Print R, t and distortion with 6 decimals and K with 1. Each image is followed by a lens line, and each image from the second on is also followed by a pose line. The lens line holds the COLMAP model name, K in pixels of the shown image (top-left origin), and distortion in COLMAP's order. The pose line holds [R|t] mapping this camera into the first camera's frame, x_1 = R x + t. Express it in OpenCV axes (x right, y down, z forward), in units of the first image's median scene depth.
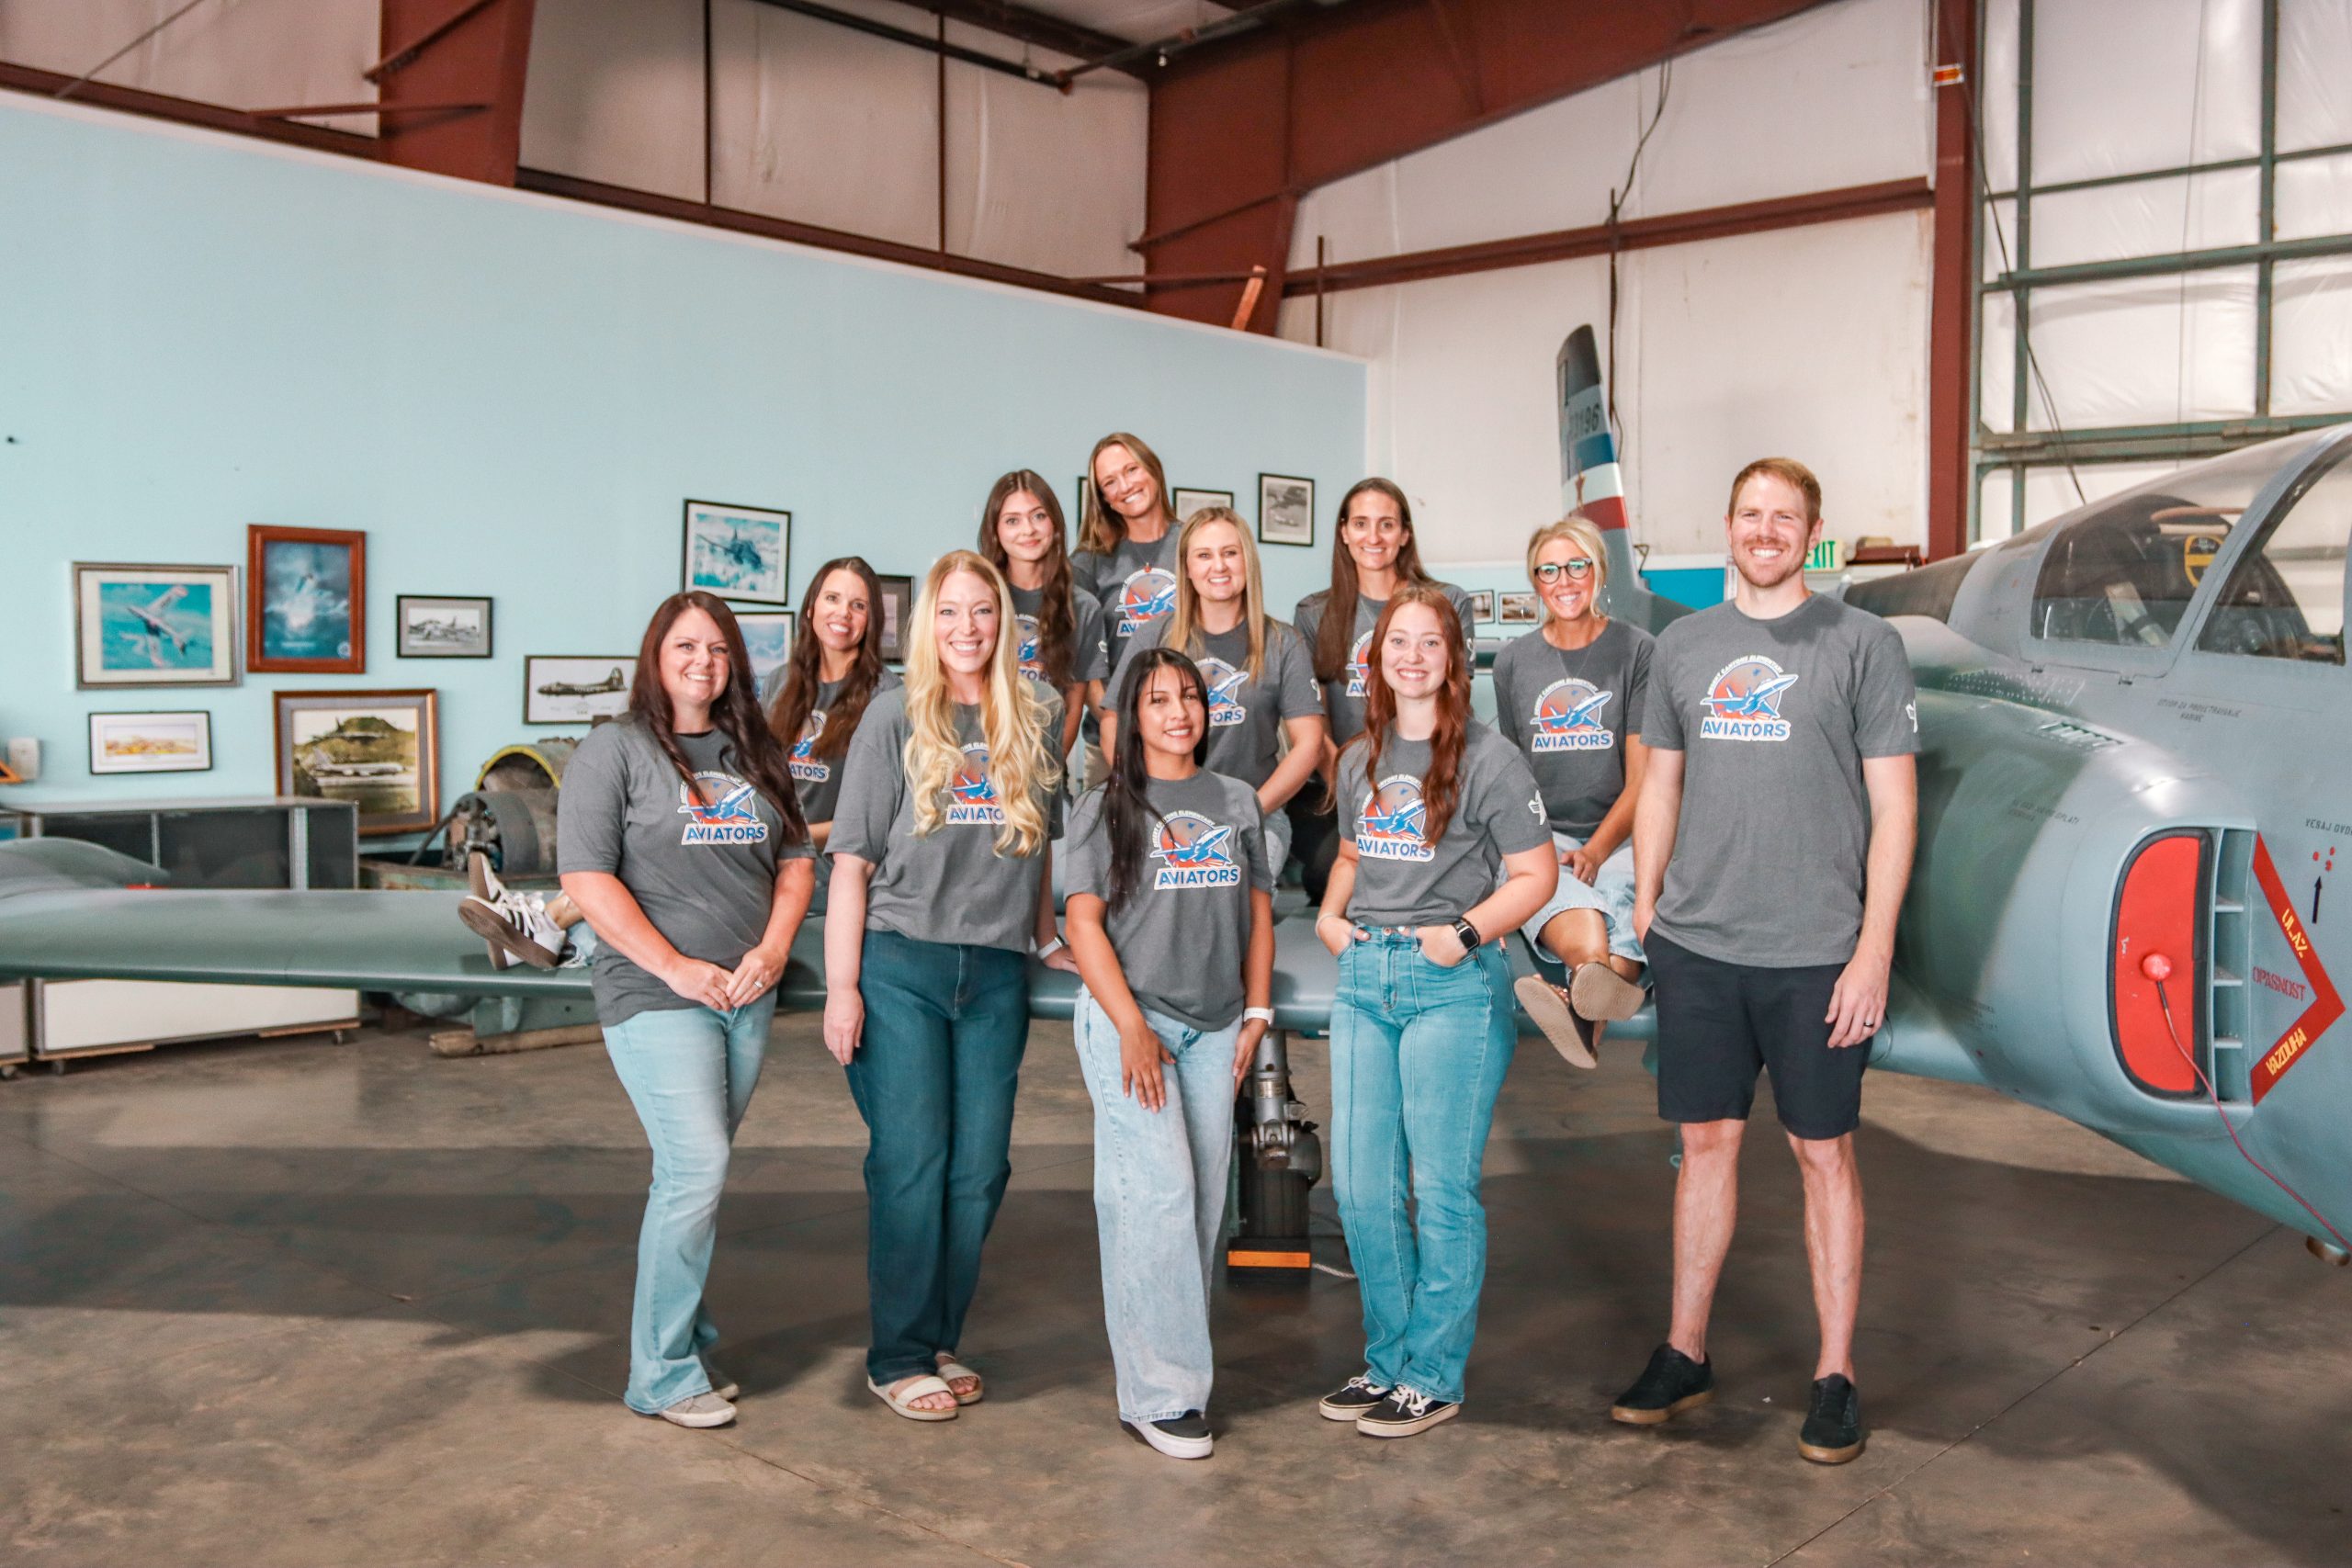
lens RADIAL K [[2013.6, 0, 1176.0], [0, 2013.6, 784.0], [0, 0, 1]] dist [-0.075959, 0.003654]
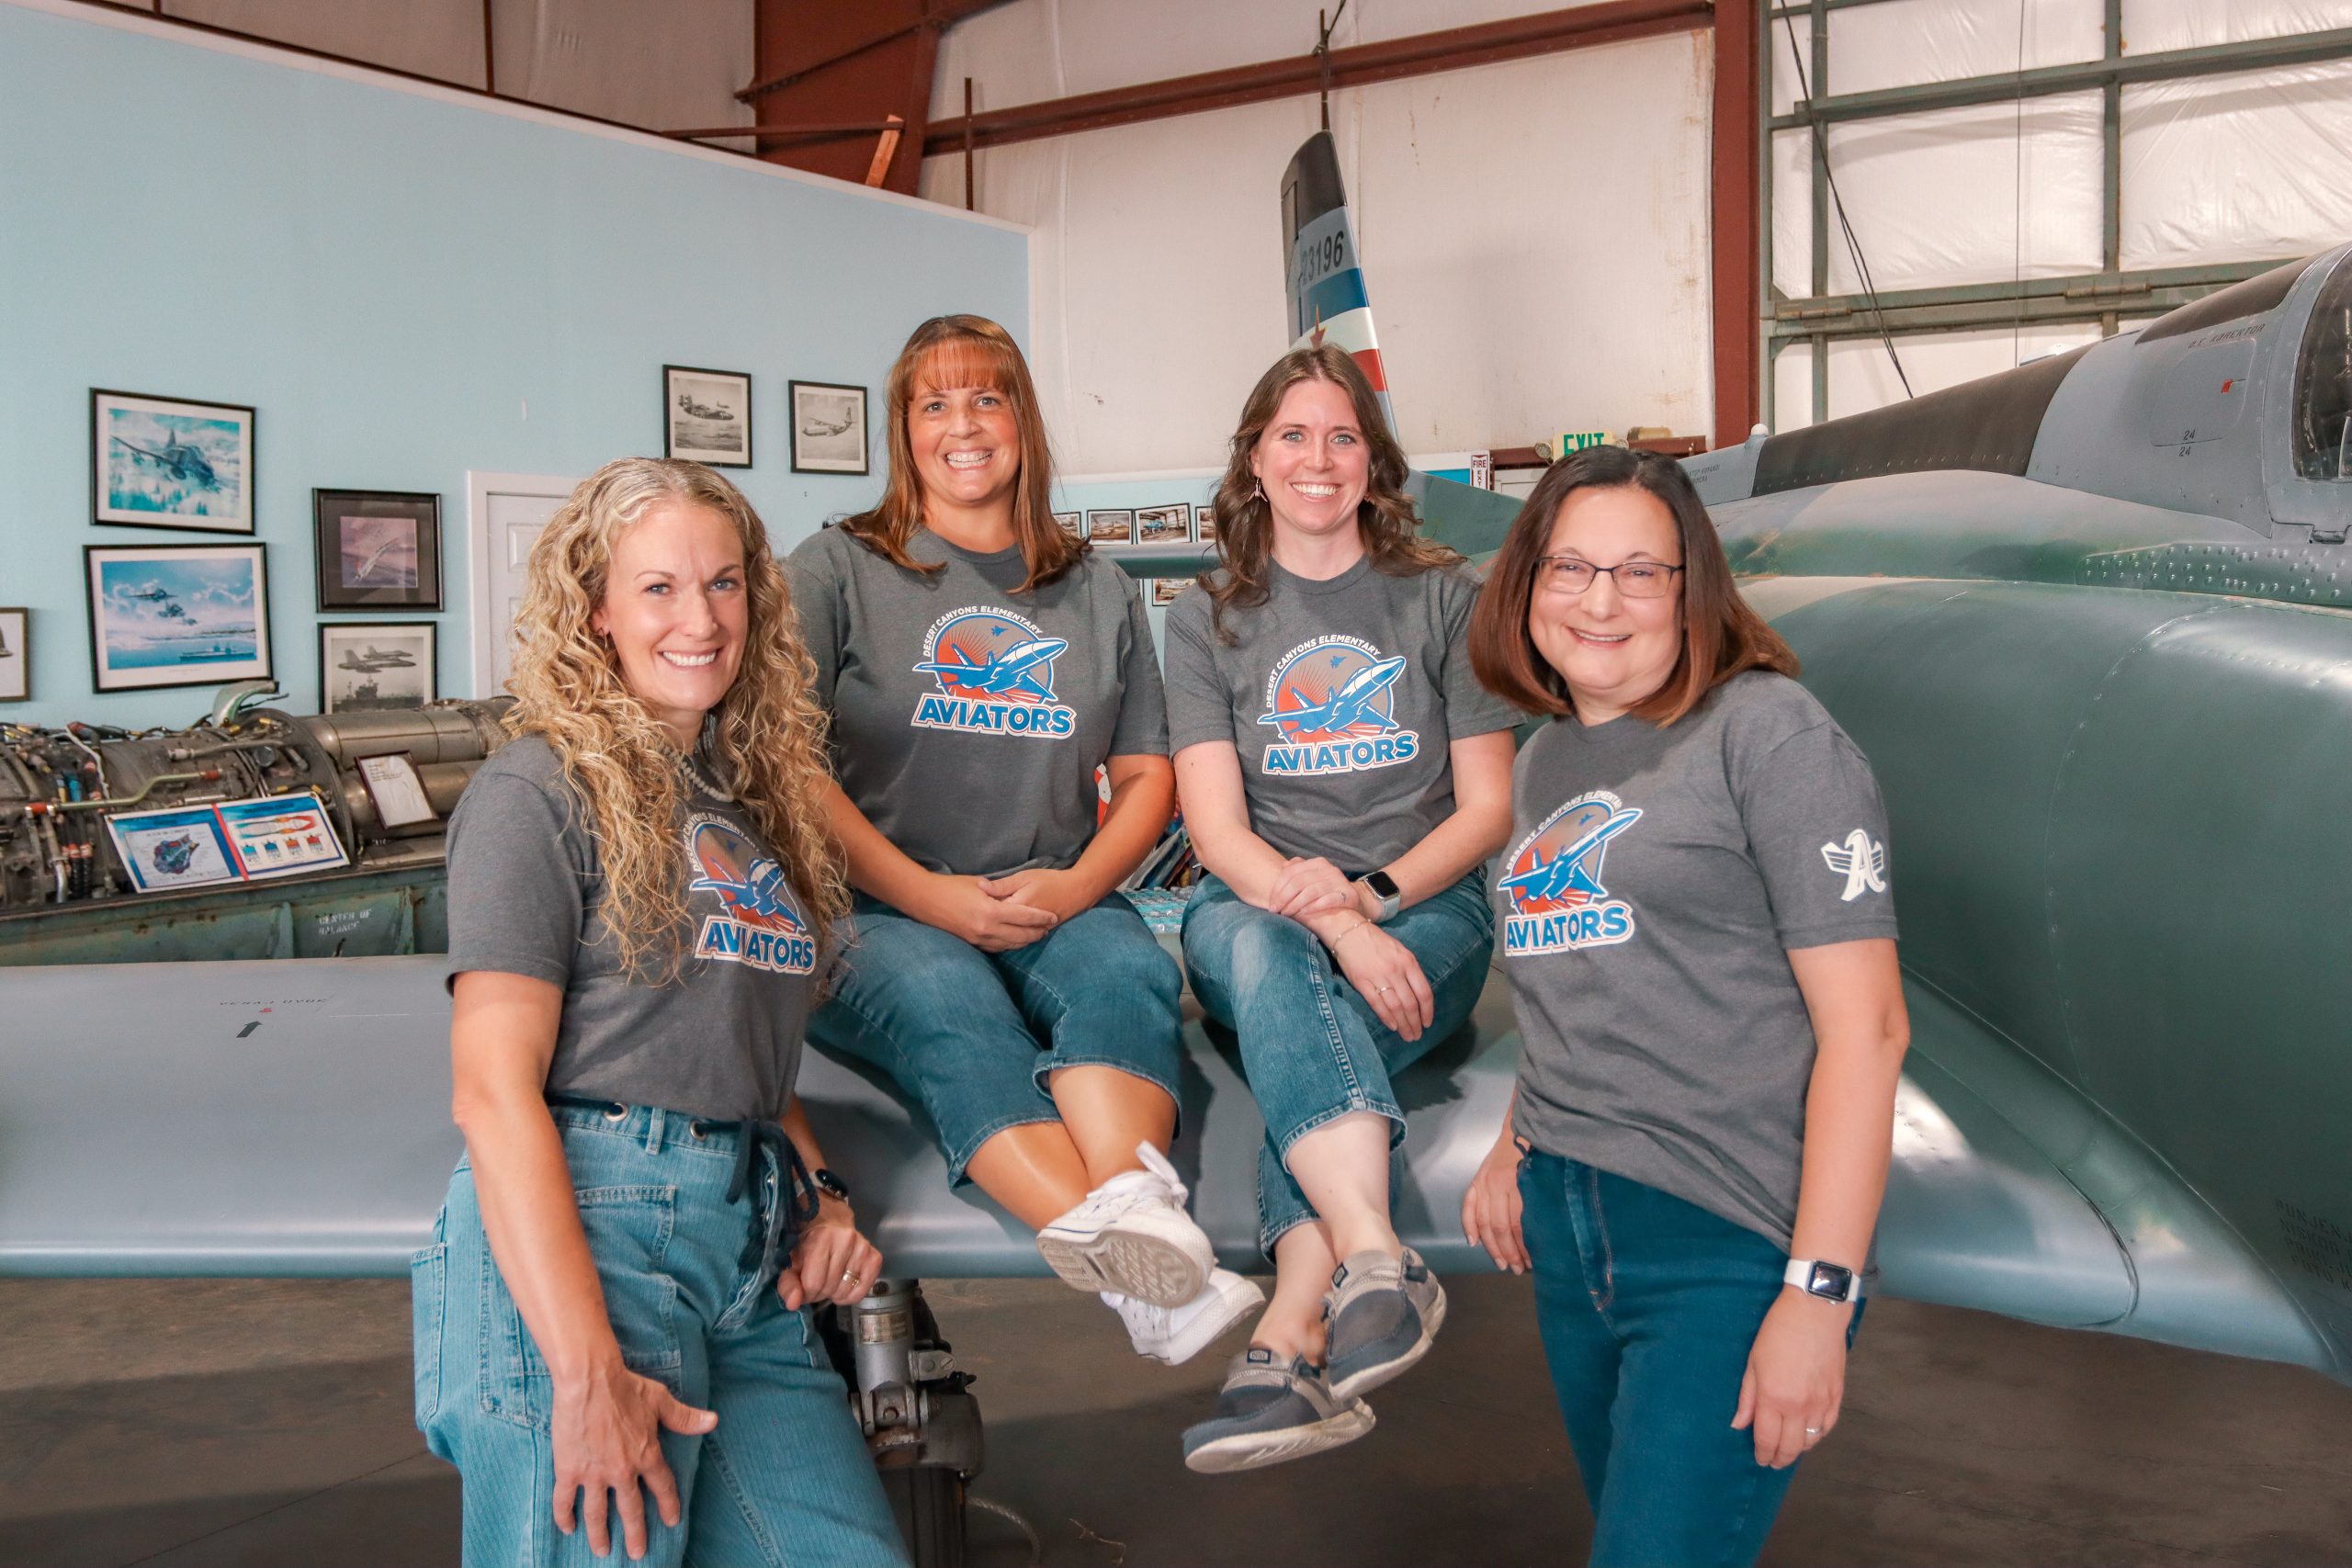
lens RADIAL K [[2013.6, 0, 1176.0], [0, 2013.6, 784.0], [0, 0, 1]] dist [-0.075959, 0.003654]
pose [[0.987009, -0.036508, 0.156461, 0.022361], [0.032380, 0.999059, 0.028855, -0.007060], [-0.157367, -0.023414, 0.987263, 0.216361]]
